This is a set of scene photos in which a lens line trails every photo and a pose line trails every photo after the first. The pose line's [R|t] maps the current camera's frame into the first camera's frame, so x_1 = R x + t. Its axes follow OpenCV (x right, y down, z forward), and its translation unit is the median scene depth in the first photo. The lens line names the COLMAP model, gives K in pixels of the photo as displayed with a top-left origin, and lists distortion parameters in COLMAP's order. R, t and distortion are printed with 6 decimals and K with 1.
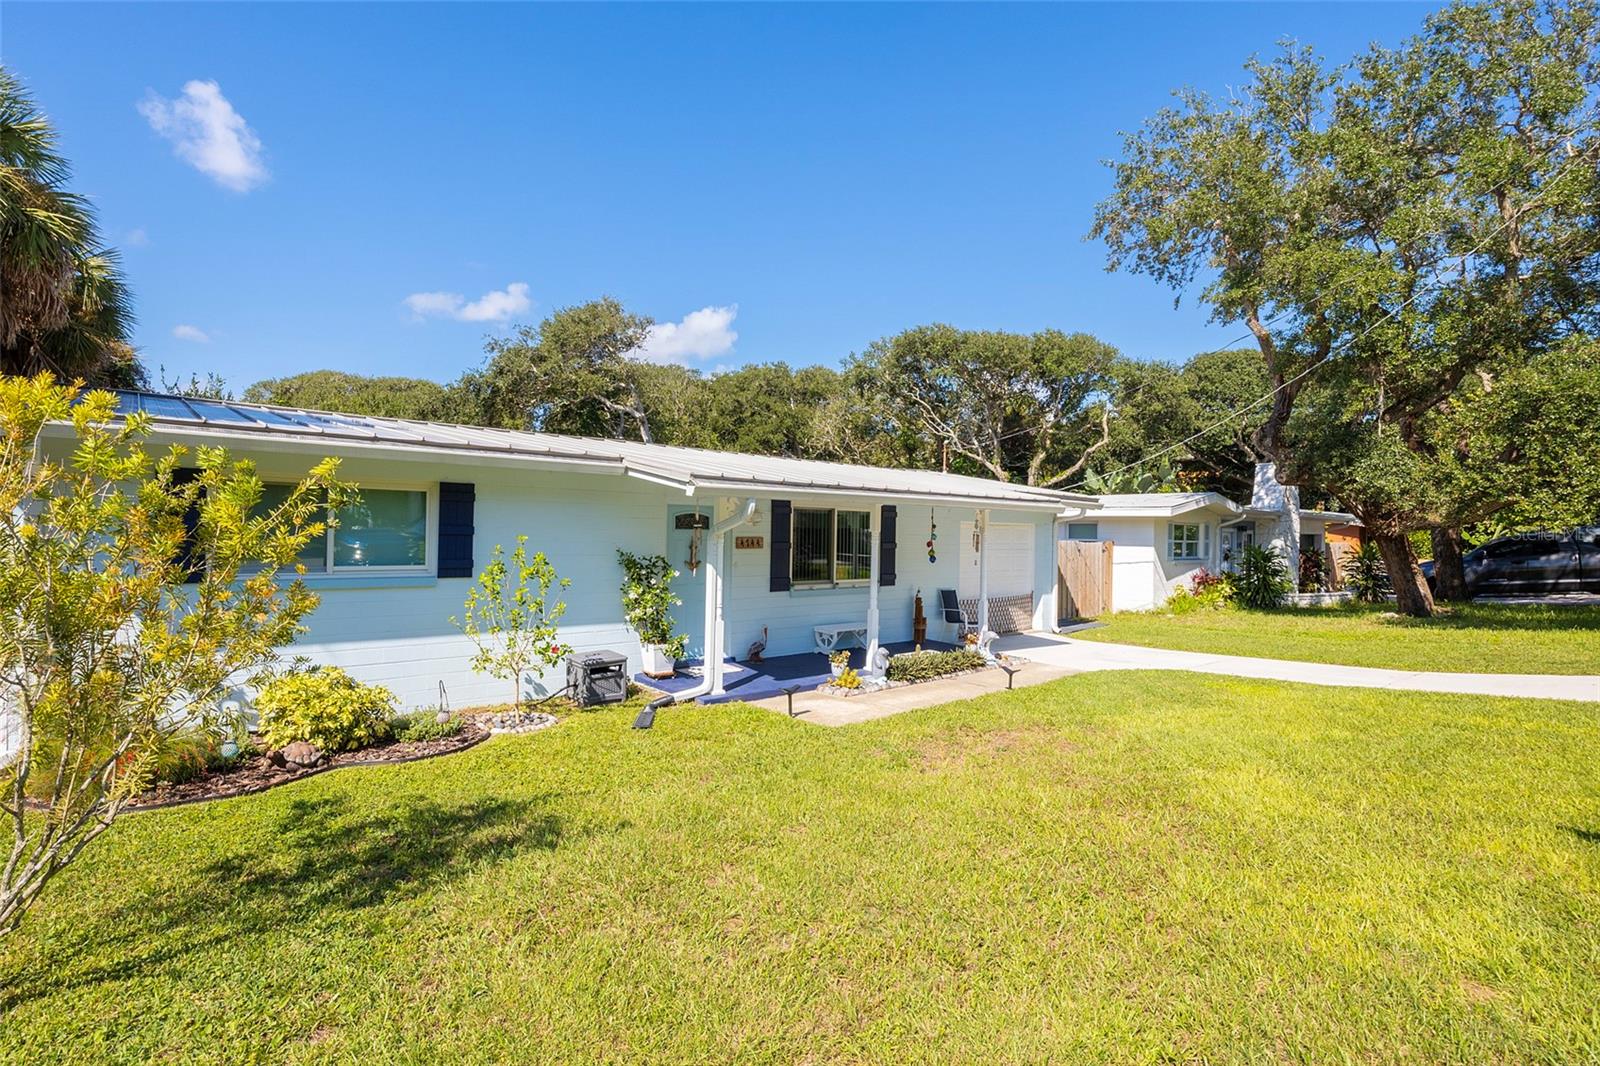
lens RADIAL K [[815.0, 0, 800.0], [0, 815.0, 533.0], [0, 0, 1]] dist [-0.024266, 0.000608]
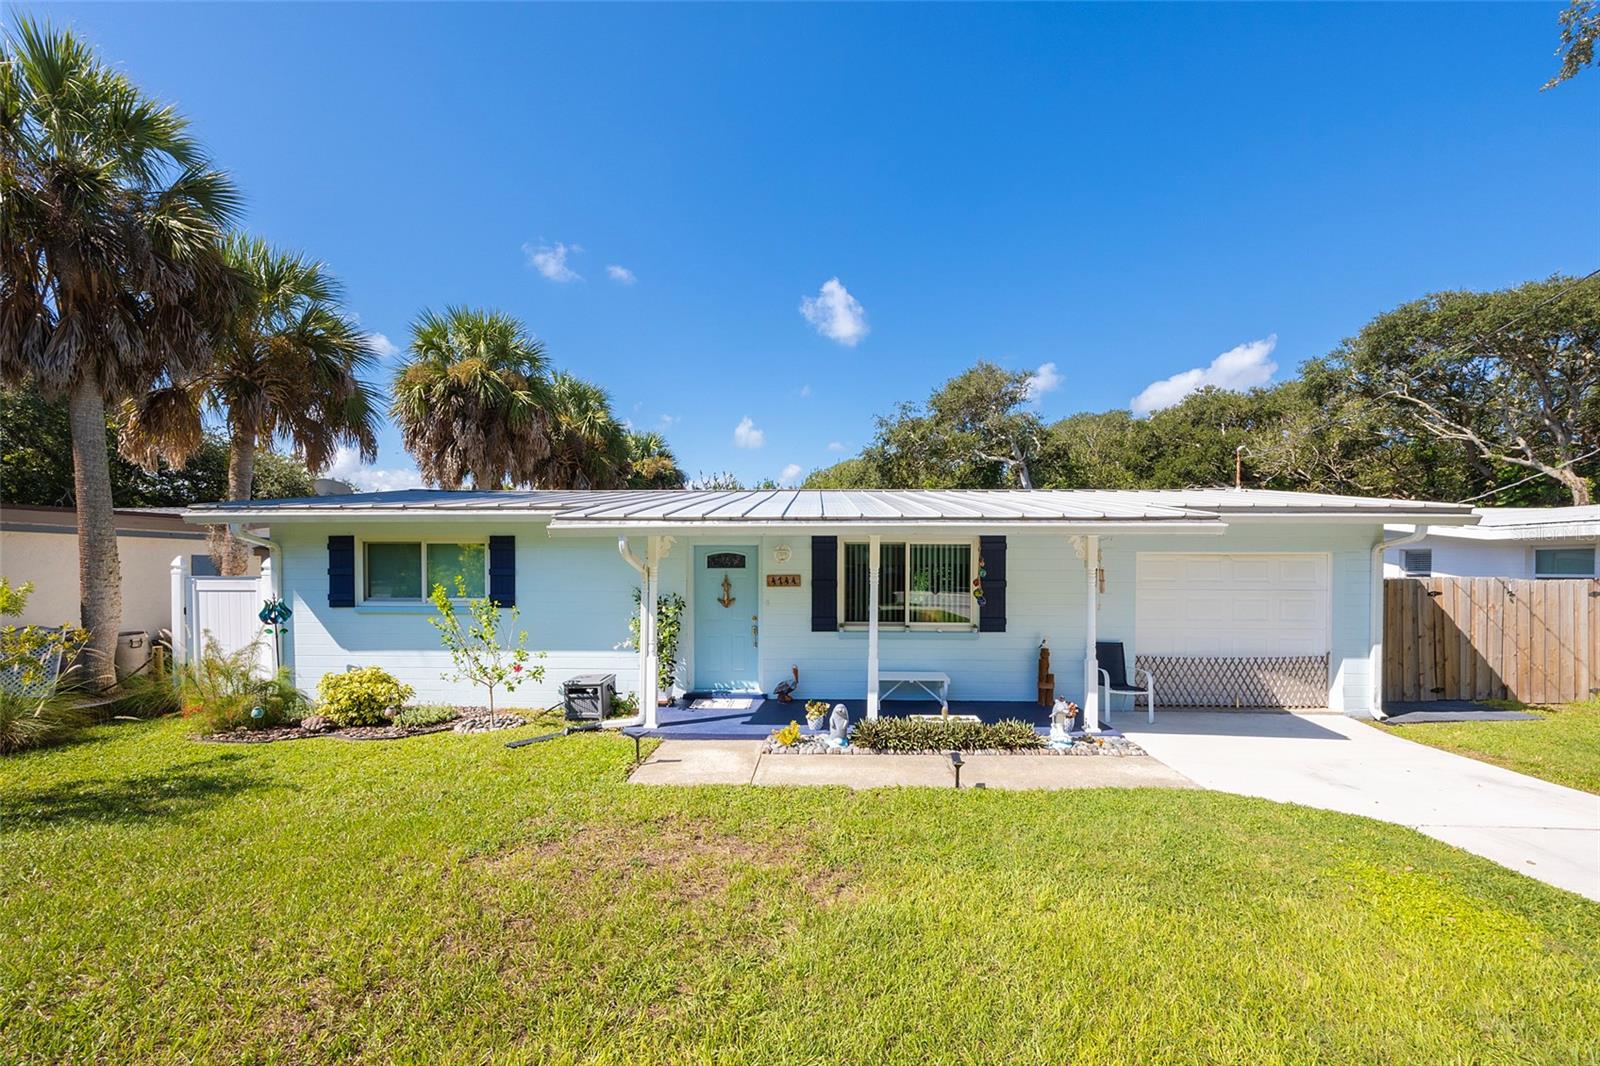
lens RADIAL K [[651.4, 0, 837.0], [0, 651.4, 562.7], [0, 0, 1]] dist [-0.002180, -0.000146]
pose [[0.714329, -0.018890, -0.699555, 0.487658], [0.009159, 0.999802, -0.017645, 0.004192], [0.699750, 0.006198, 0.714361, 0.432216]]
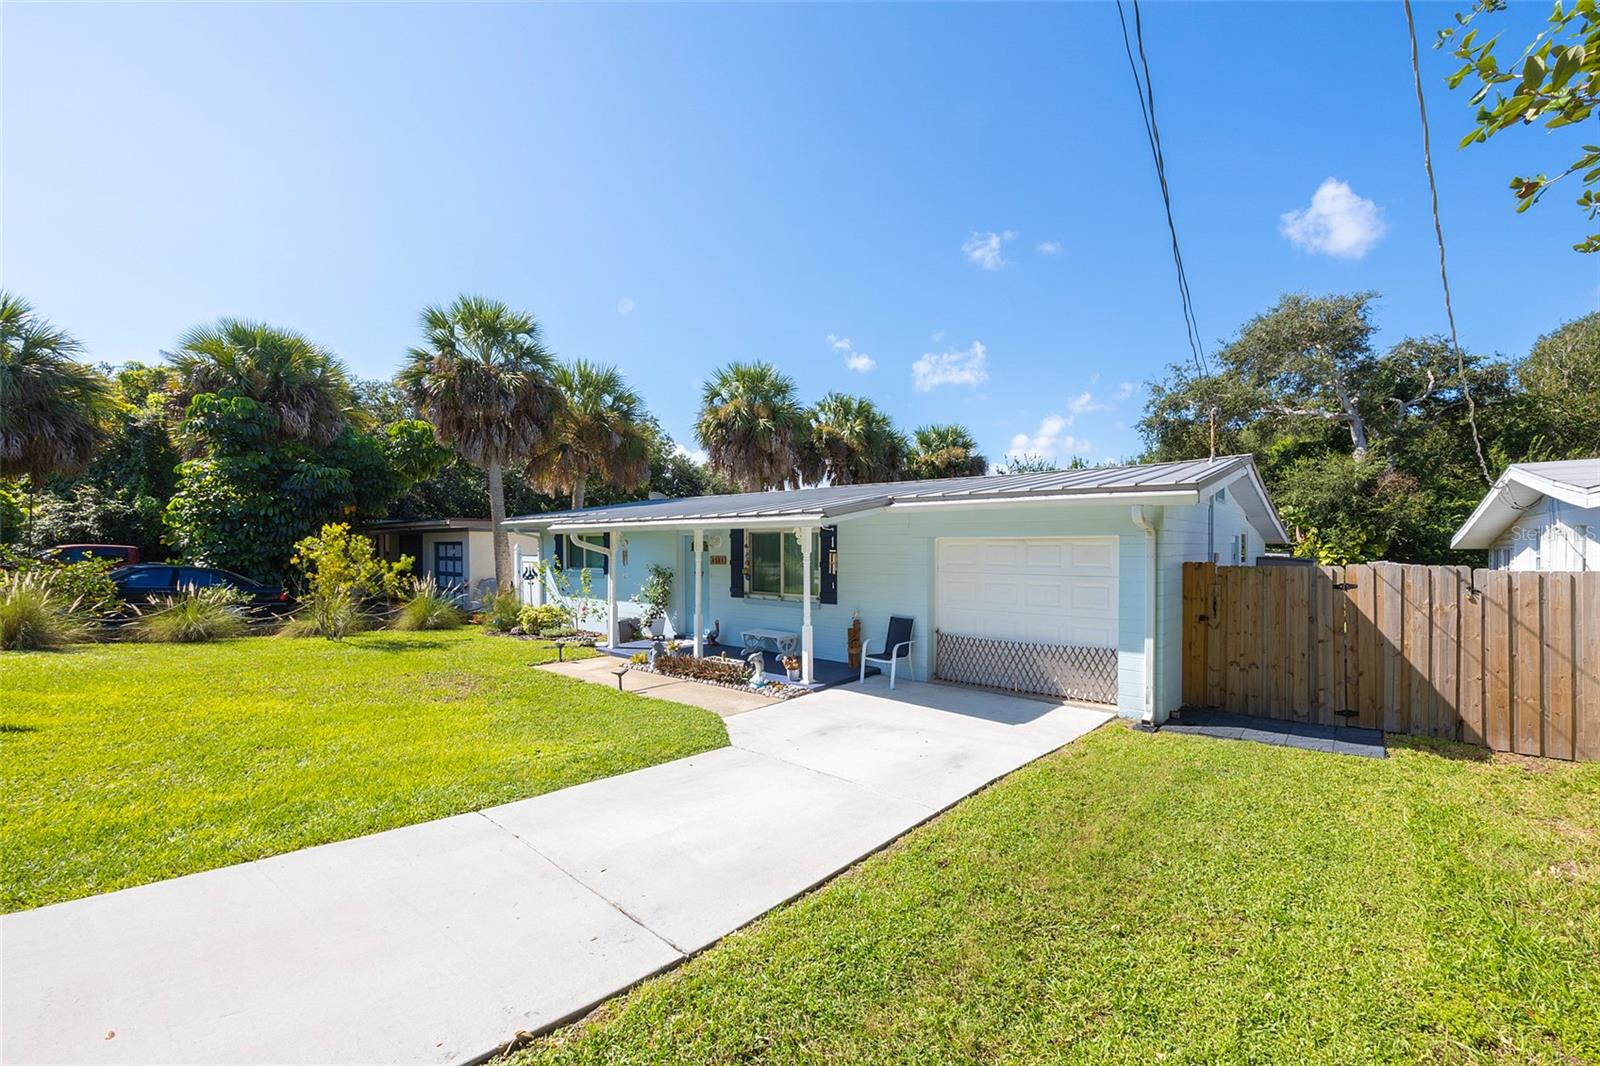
lens RADIAL K [[655.1, 0, 800.0], [0, 655.1, 533.0], [0, 0, 1]] dist [-0.027097, -0.000108]
pose [[0.118672, -0.037638, -0.992220, 0.962670], [-0.000191, 0.999280, -0.037928, 0.007349], [0.992933, 0.004690, 0.118580, 0.909072]]
